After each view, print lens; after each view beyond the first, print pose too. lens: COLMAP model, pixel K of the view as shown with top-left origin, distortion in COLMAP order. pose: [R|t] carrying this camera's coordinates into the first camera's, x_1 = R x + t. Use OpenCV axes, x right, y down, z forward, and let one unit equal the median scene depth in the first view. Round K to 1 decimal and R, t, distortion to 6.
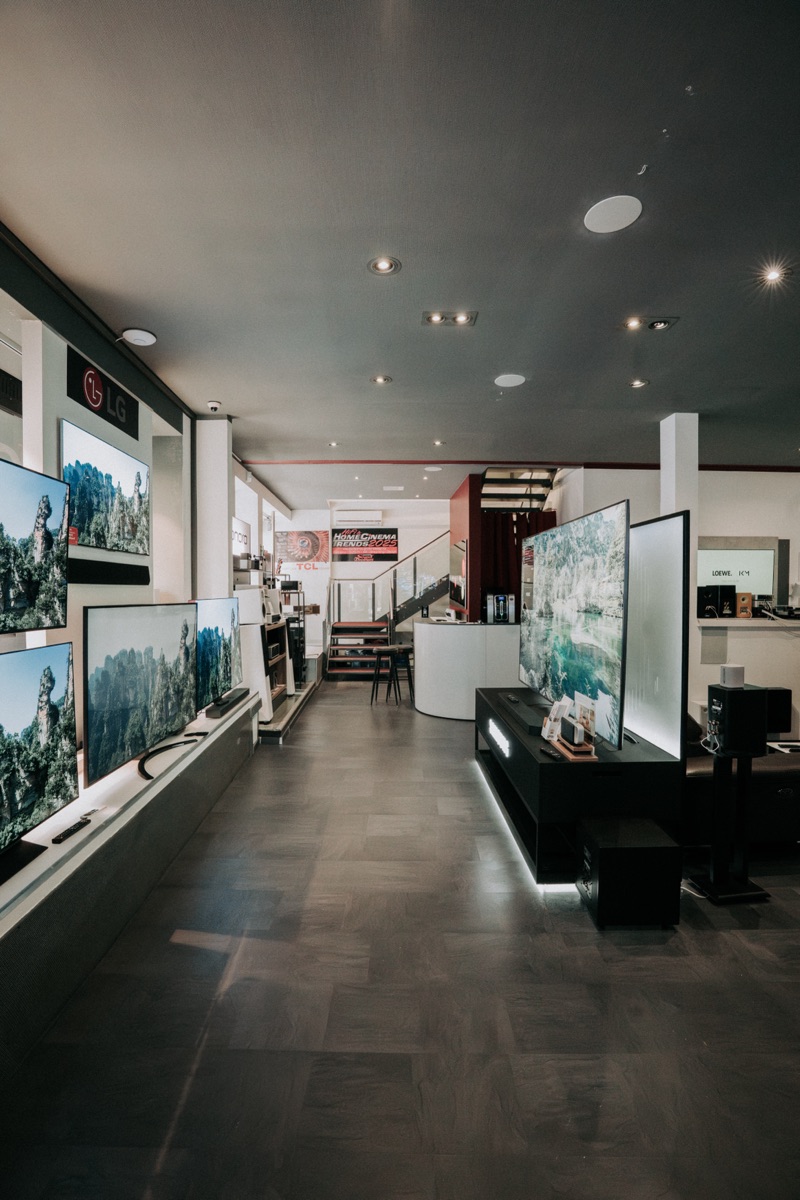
lens RADIAL K [[578.7, 0, 398.3], [0, 578.7, 598.6], [0, 0, 1]] dist [-0.002800, -0.000031]
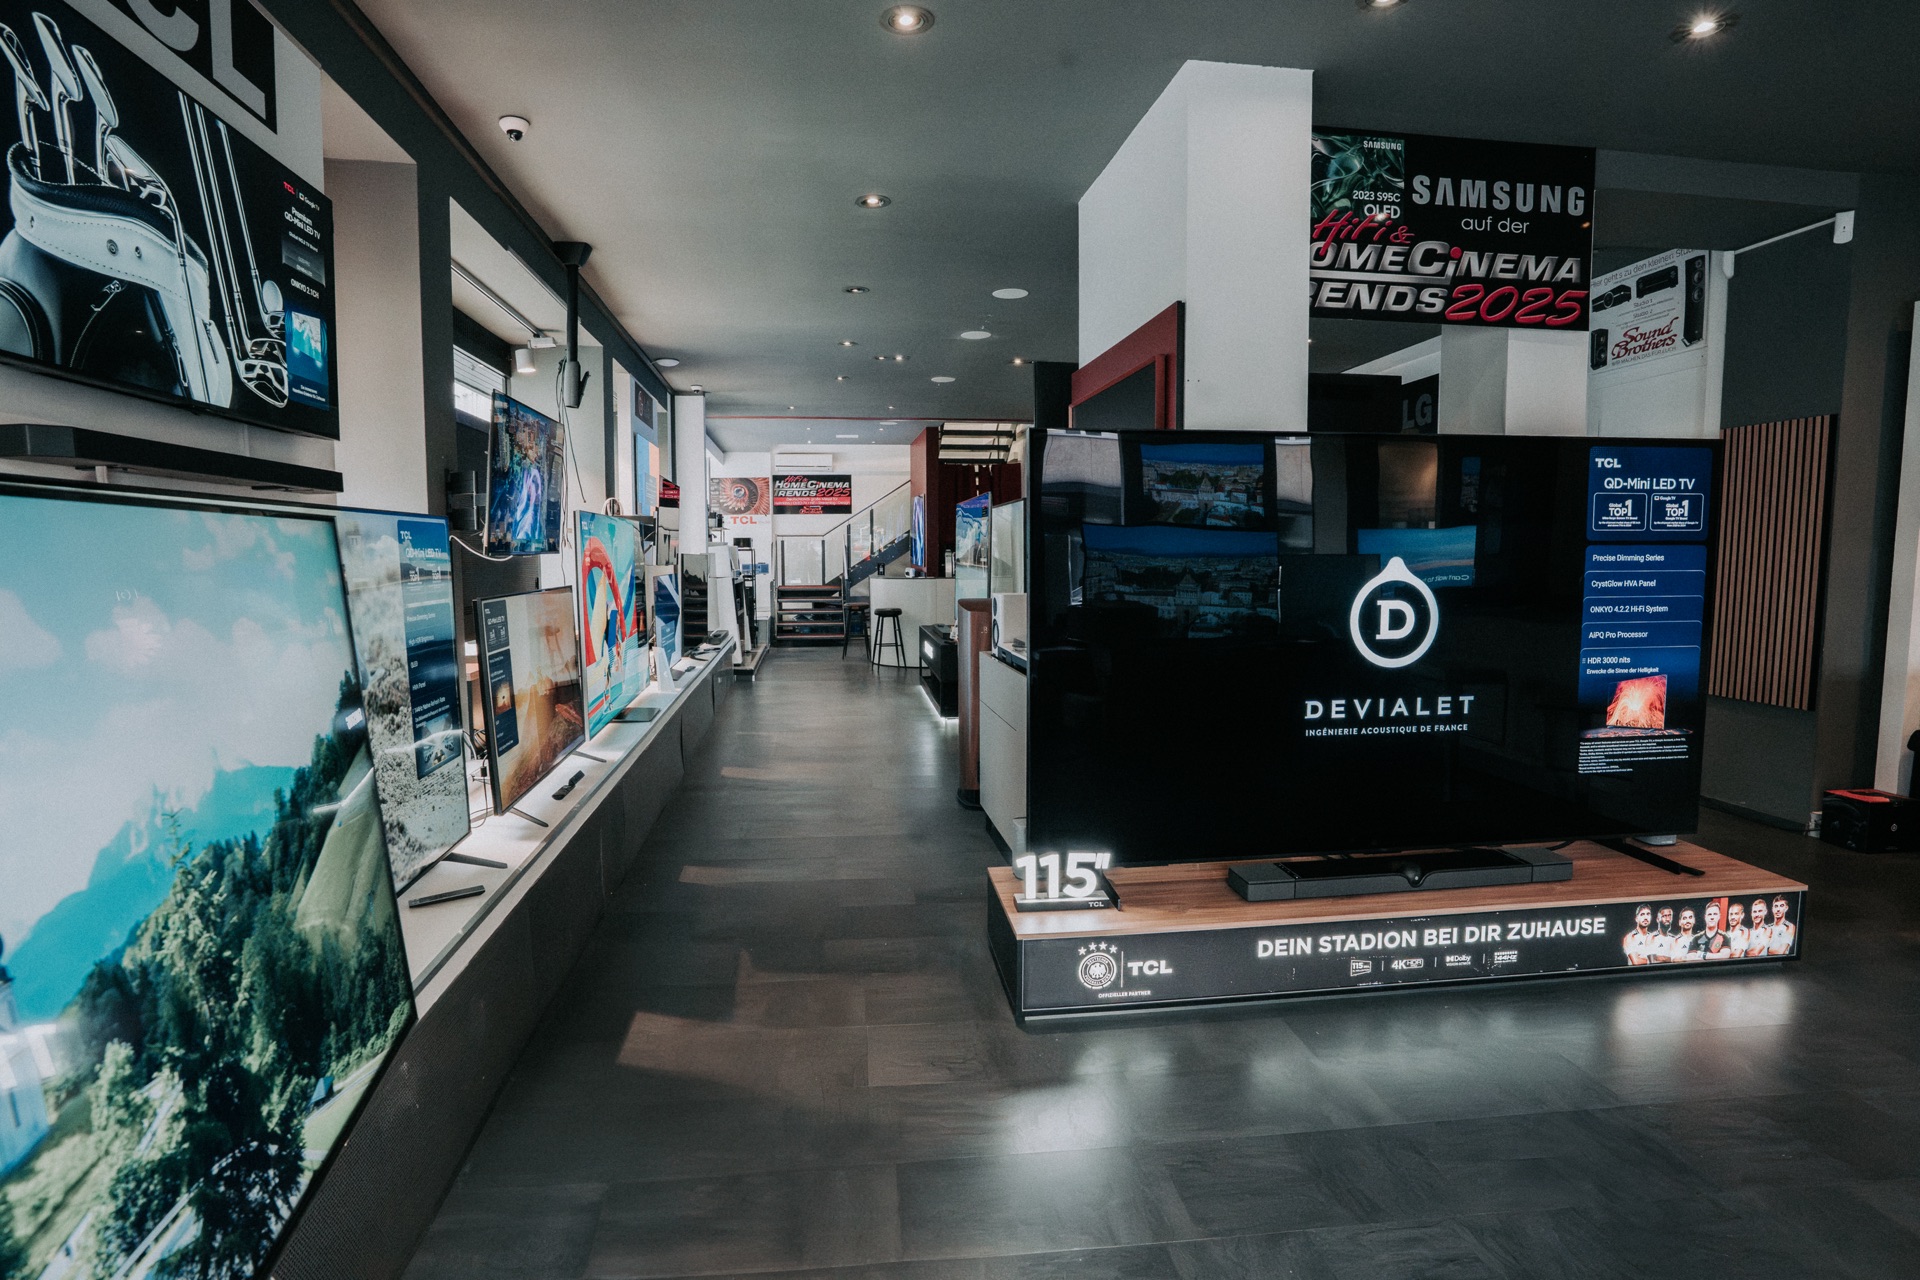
lens RADIAL K [[925.9, 0, 949.0], [0, 925.9, 635.8], [0, 0, 1]] dist [-0.002800, -0.000031]
pose [[0.994112, -0.010374, 0.107864, -0.007542], [0.001977, 0.996977, 0.077666, 0.009948], [-0.108344, -0.076995, 0.991127, -0.428658]]
